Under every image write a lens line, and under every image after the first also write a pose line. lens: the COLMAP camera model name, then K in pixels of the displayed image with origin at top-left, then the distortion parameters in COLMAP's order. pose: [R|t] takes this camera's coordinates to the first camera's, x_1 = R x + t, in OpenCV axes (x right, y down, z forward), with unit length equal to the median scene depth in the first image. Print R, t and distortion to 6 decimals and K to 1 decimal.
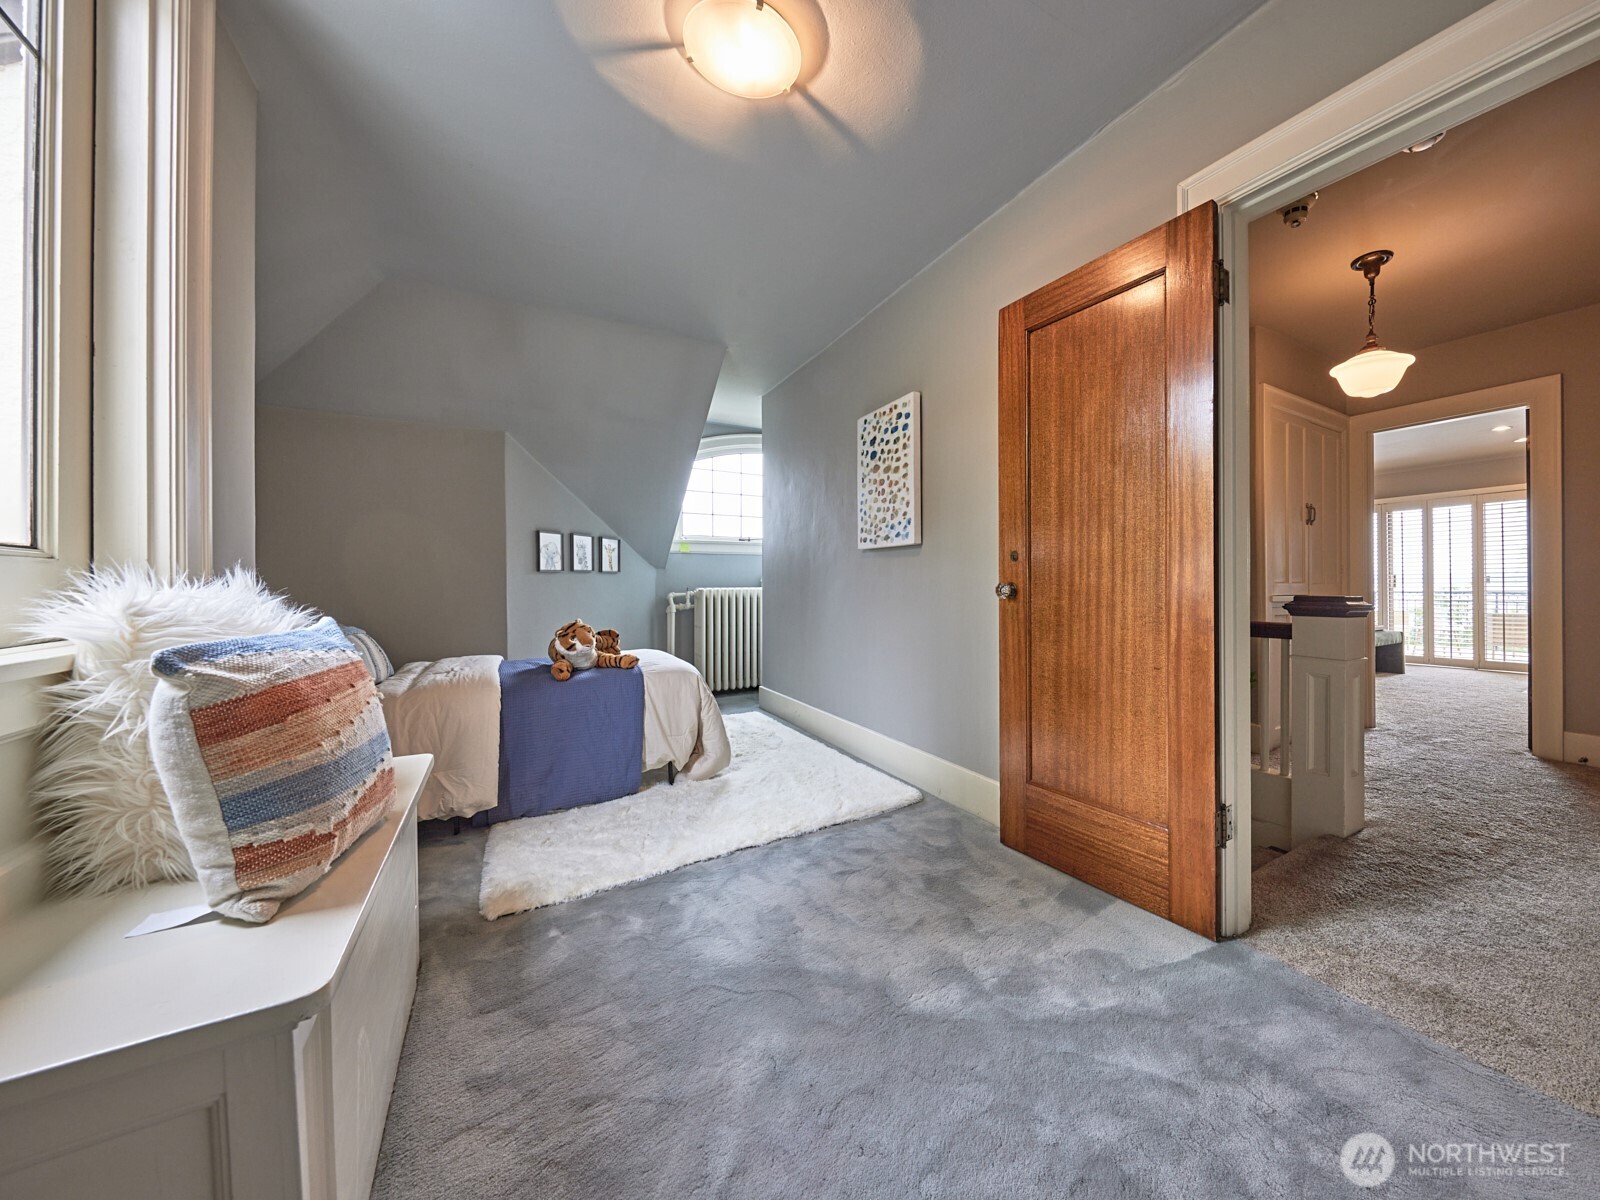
lens RADIAL K [[594.4, 0, 801.1], [0, 594.4, 588.3], [0, 0, 1]] dist [-0.001501, -0.000338]
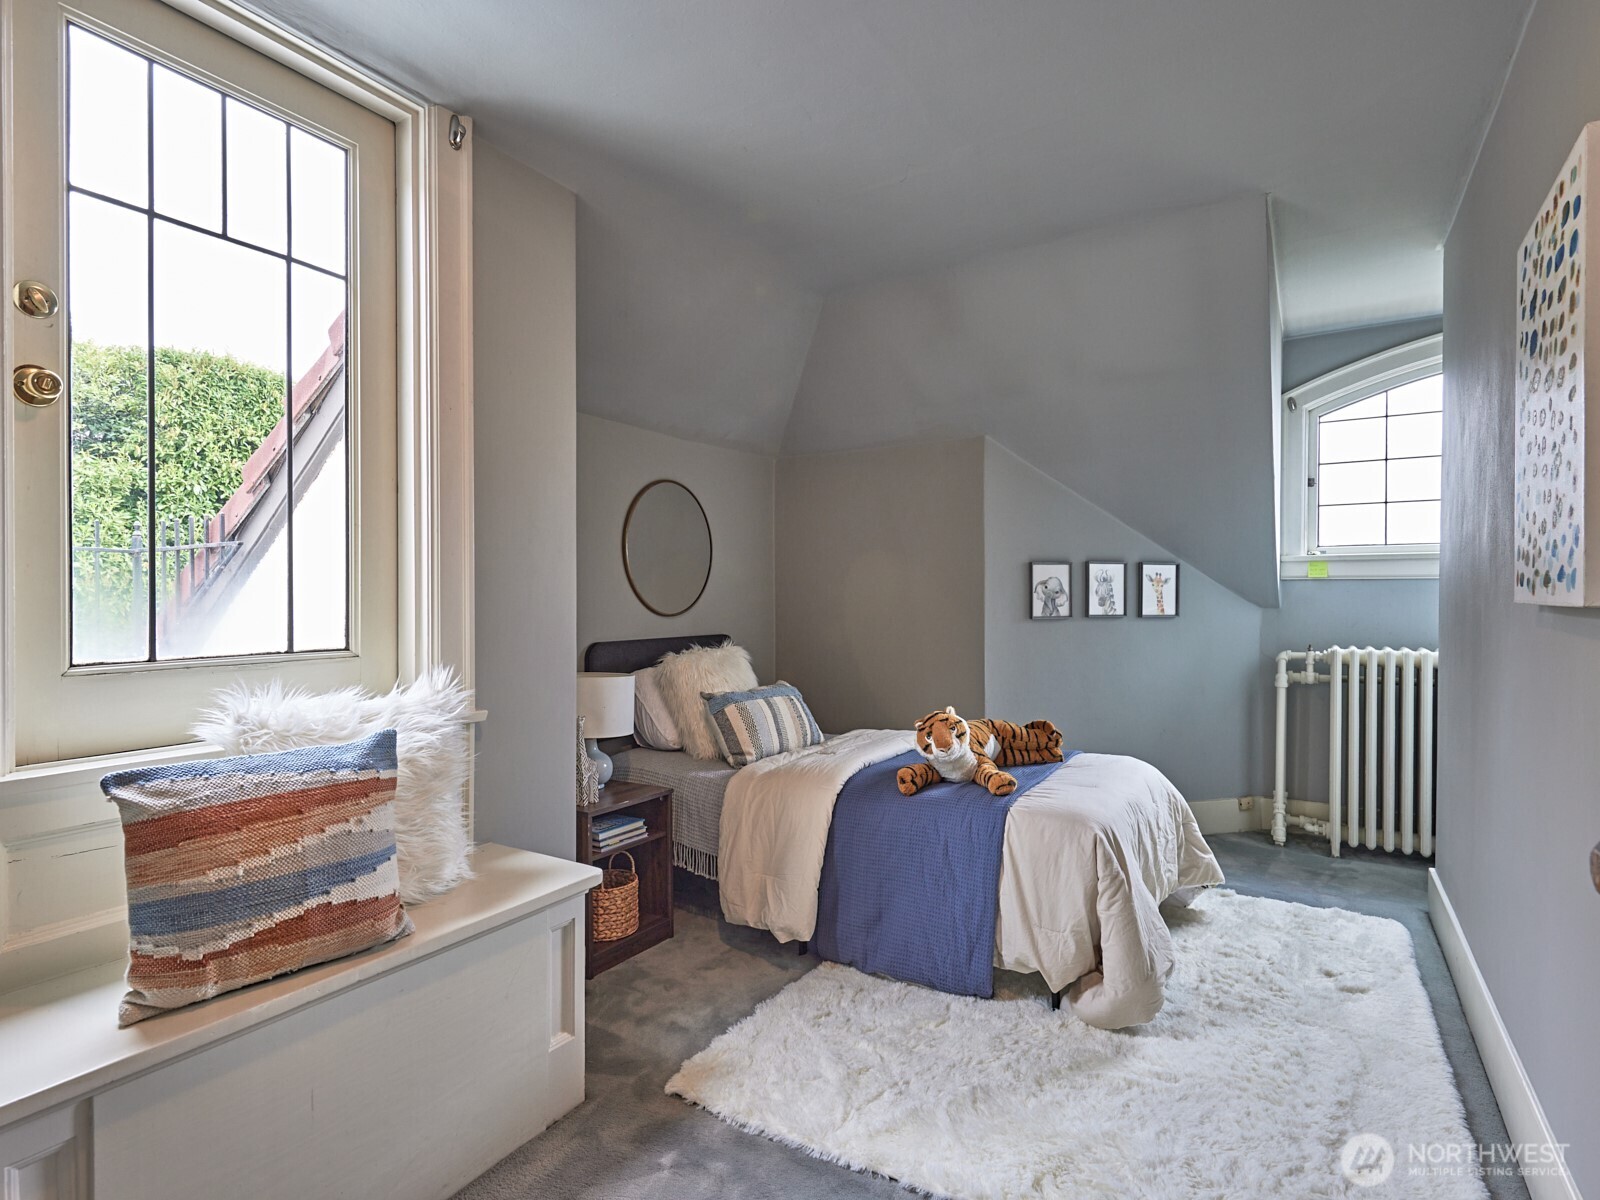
lens RADIAL K [[769.7, 0, 805.9], [0, 769.7, 606.3], [0, 0, 1]] dist [0.005297, 0.000216]
pose [[0.514520, 0.008286, -0.857439, 0.308933], [0.001096, 0.999946, 0.010321, -0.075951], [0.857478, -0.006250, 0.514483, 0.407228]]
